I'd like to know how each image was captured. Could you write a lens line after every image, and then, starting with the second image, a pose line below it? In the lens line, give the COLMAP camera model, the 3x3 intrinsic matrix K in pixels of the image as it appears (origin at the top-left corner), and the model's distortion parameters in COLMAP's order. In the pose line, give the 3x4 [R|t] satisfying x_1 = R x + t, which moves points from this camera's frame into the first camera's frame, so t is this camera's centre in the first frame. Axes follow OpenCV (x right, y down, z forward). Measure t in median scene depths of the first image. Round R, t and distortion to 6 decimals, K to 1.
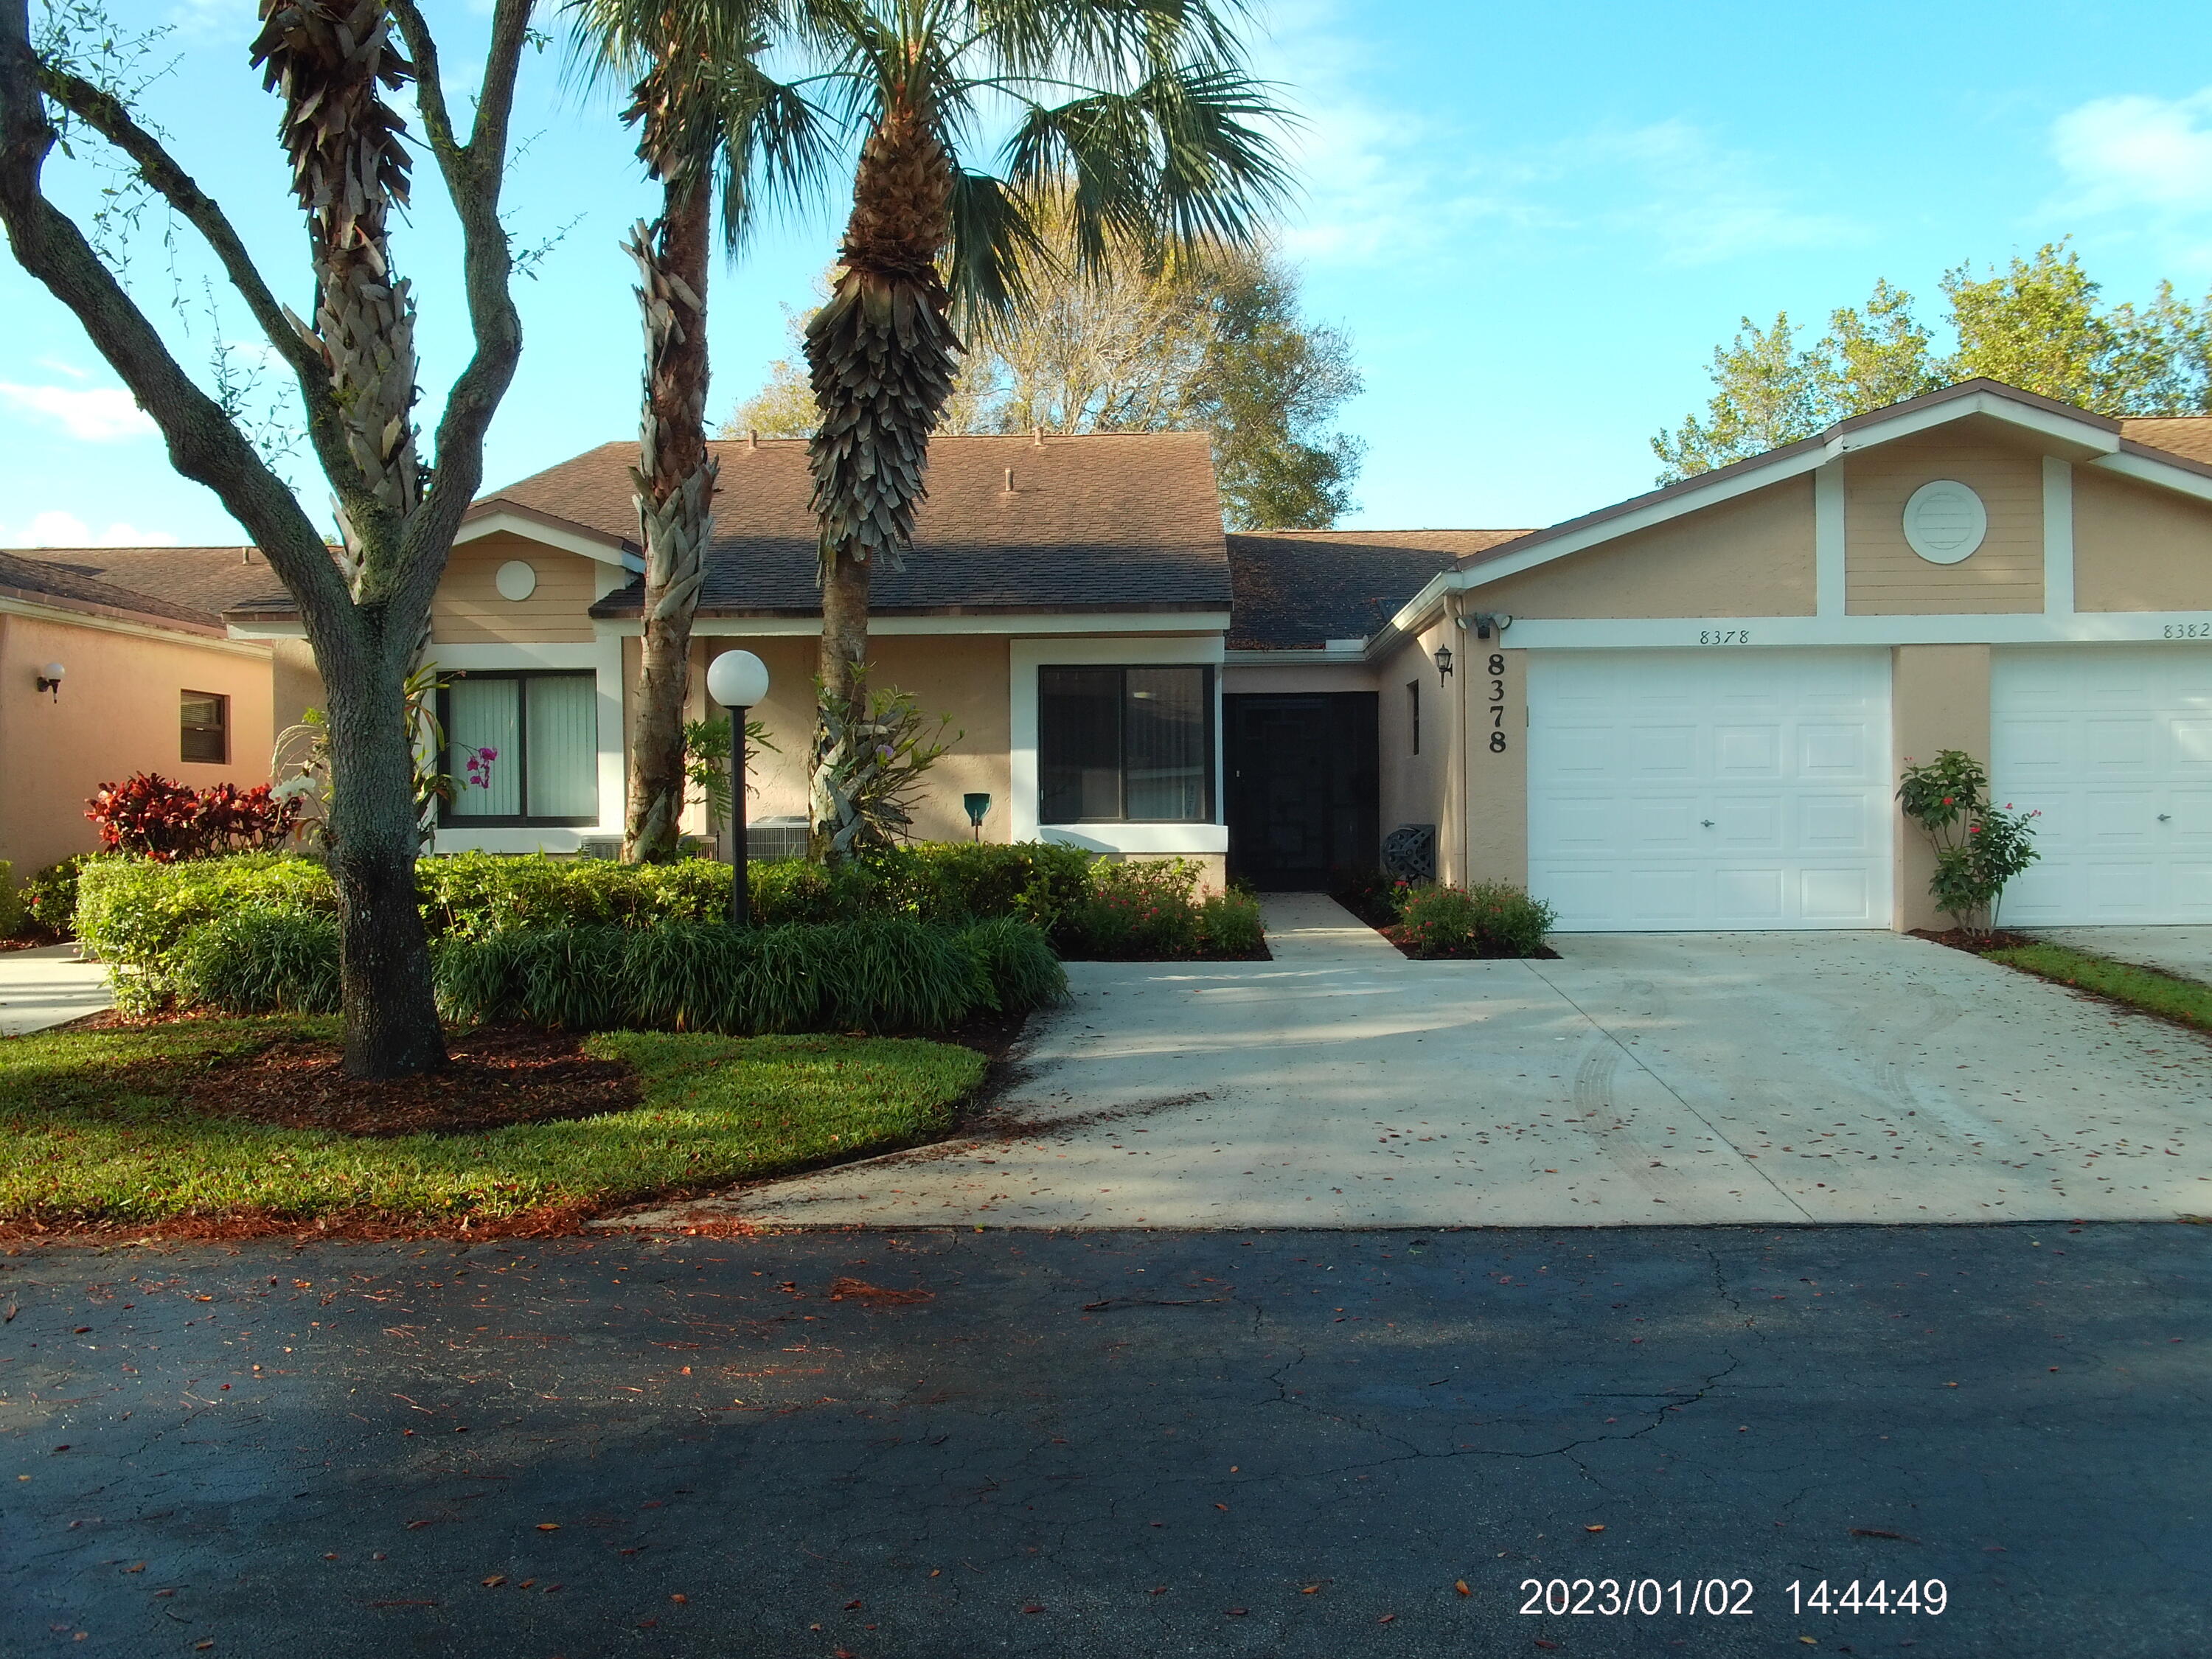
lens RADIAL K [[1886.5, 0, 1149.8], [0, 1886.5, 822.4], [0, 0, 1]] dist [-0.042265, 0.003028]
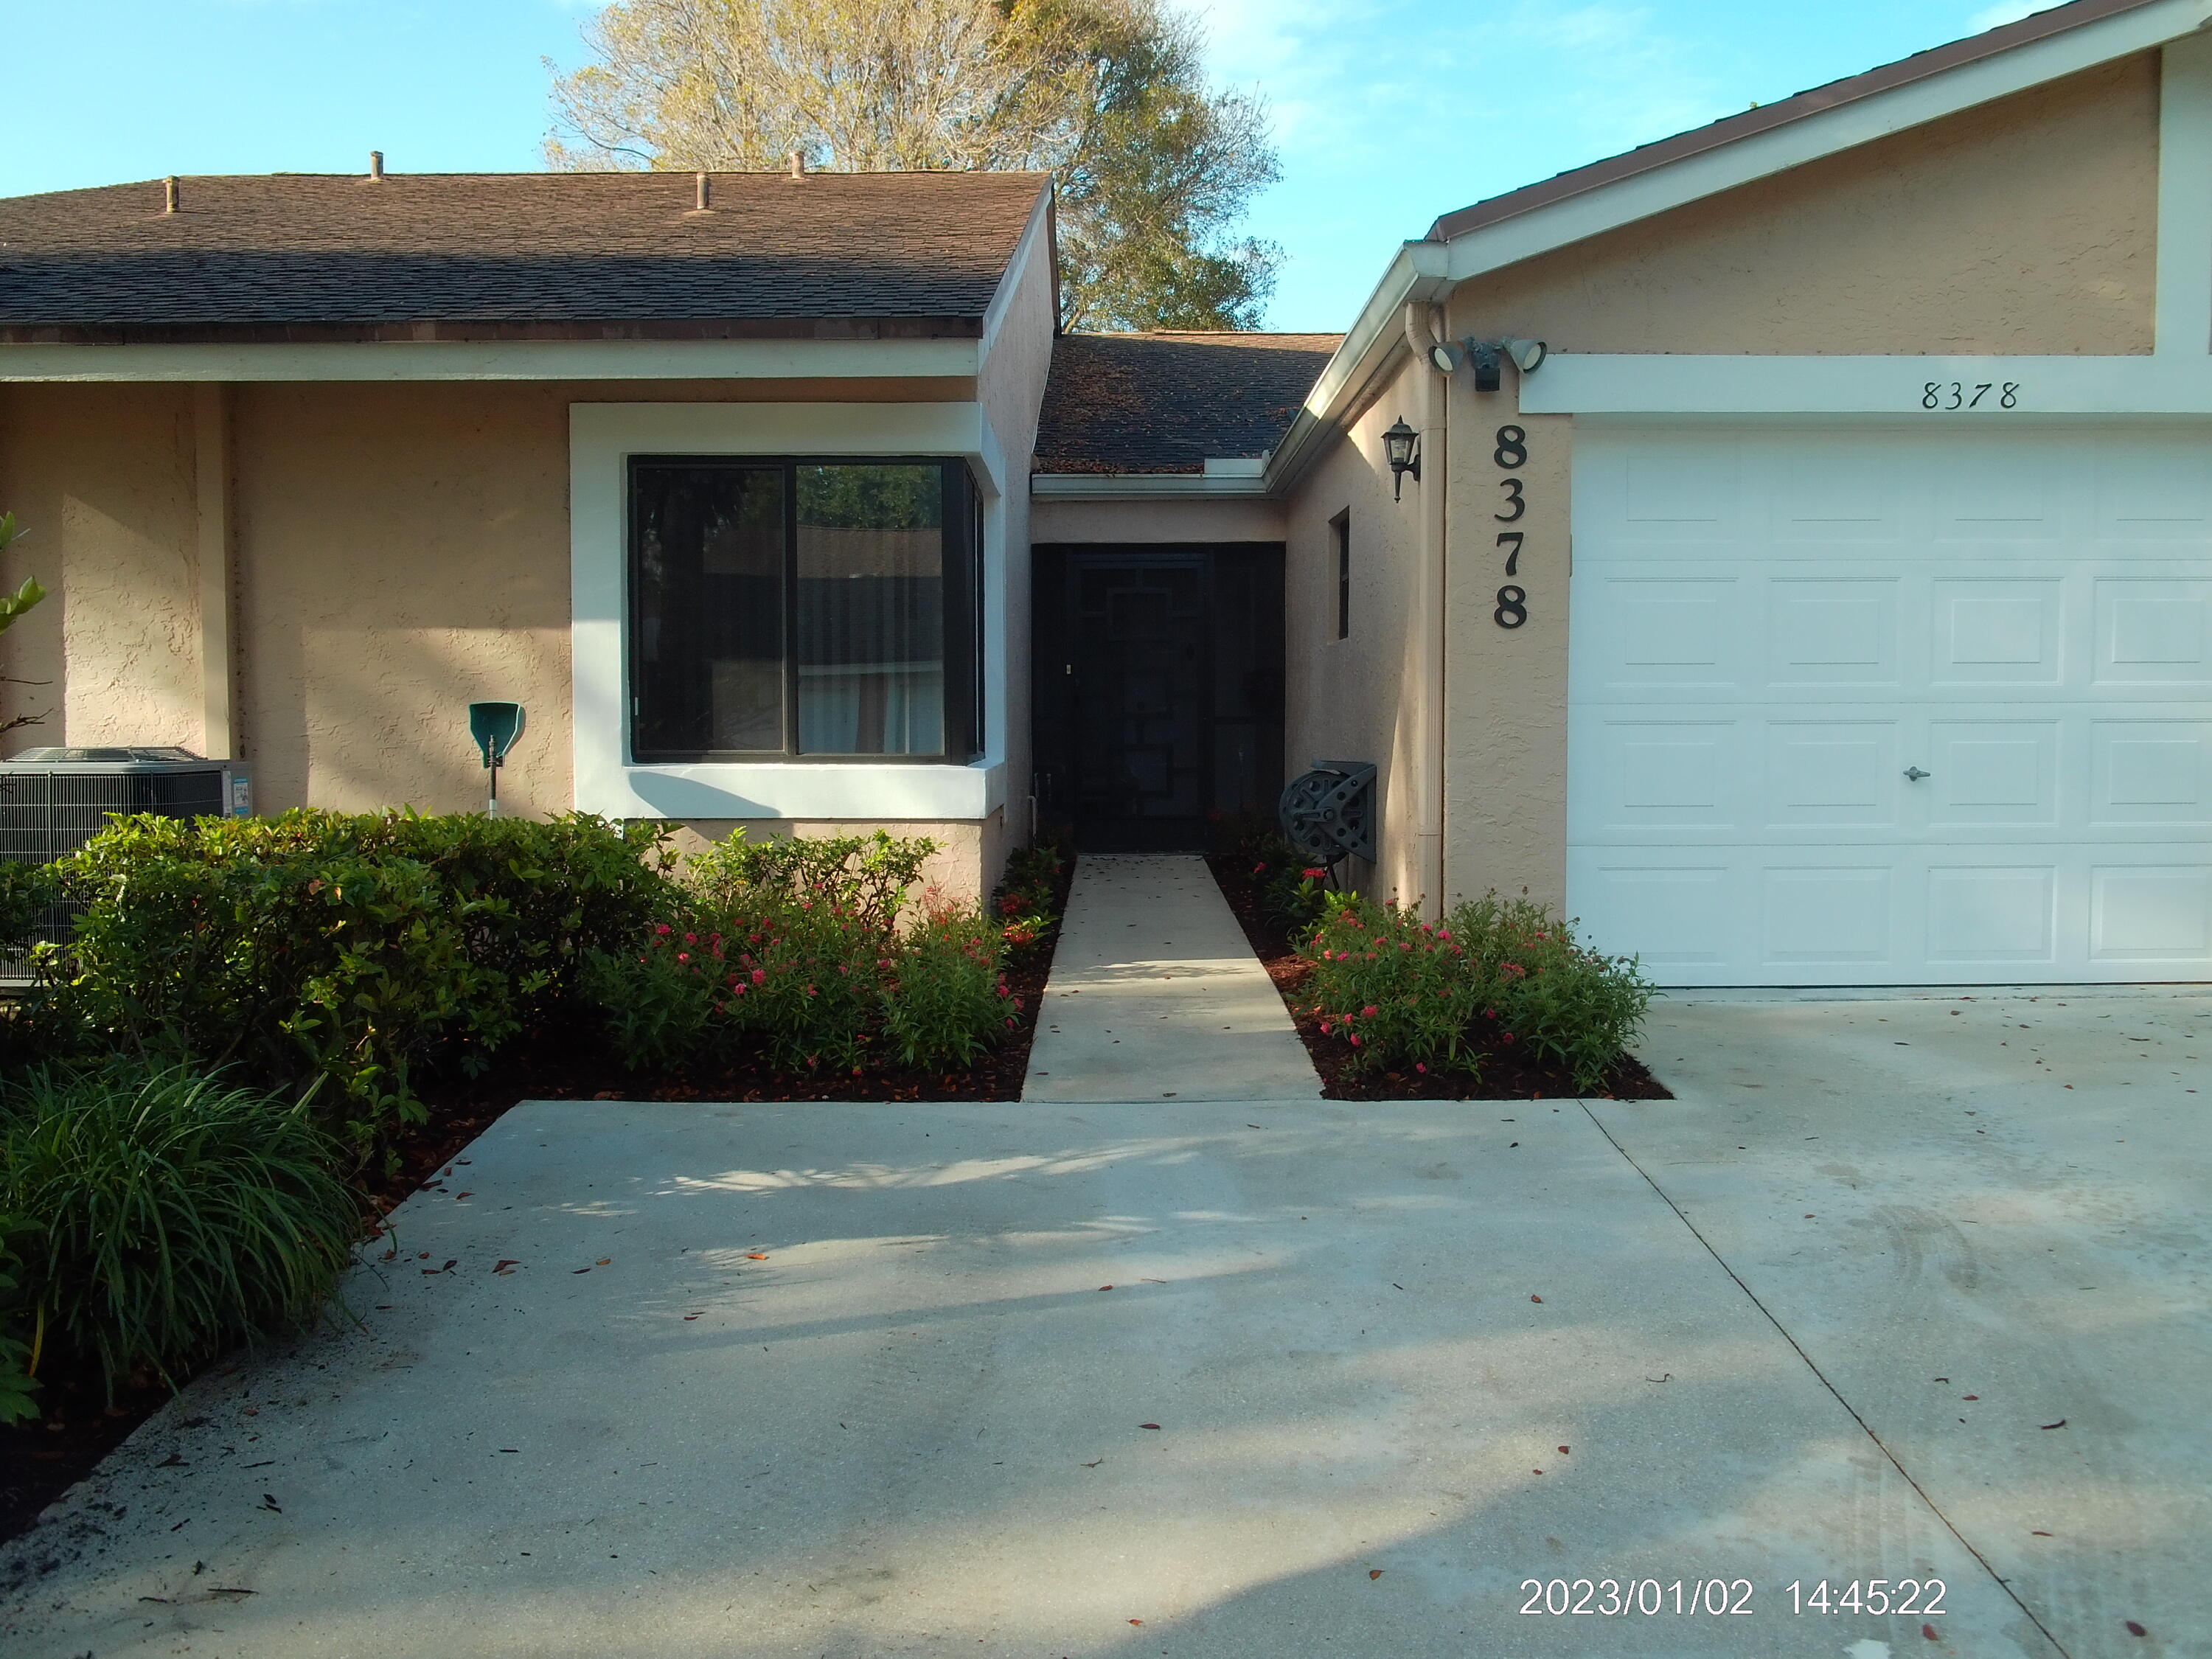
lens RADIAL K [[1881.9, 0, 1184.9], [0, 1881.9, 945.3], [0, 0, 1]] dist [-0.004903, 0.007152]
pose [[0.998182, -0.001612, 0.060248, 0.064220], [-0.005552, 0.992931, 0.118560, -0.011613], [-0.060013, -0.118679, 0.991117, 0.465573]]
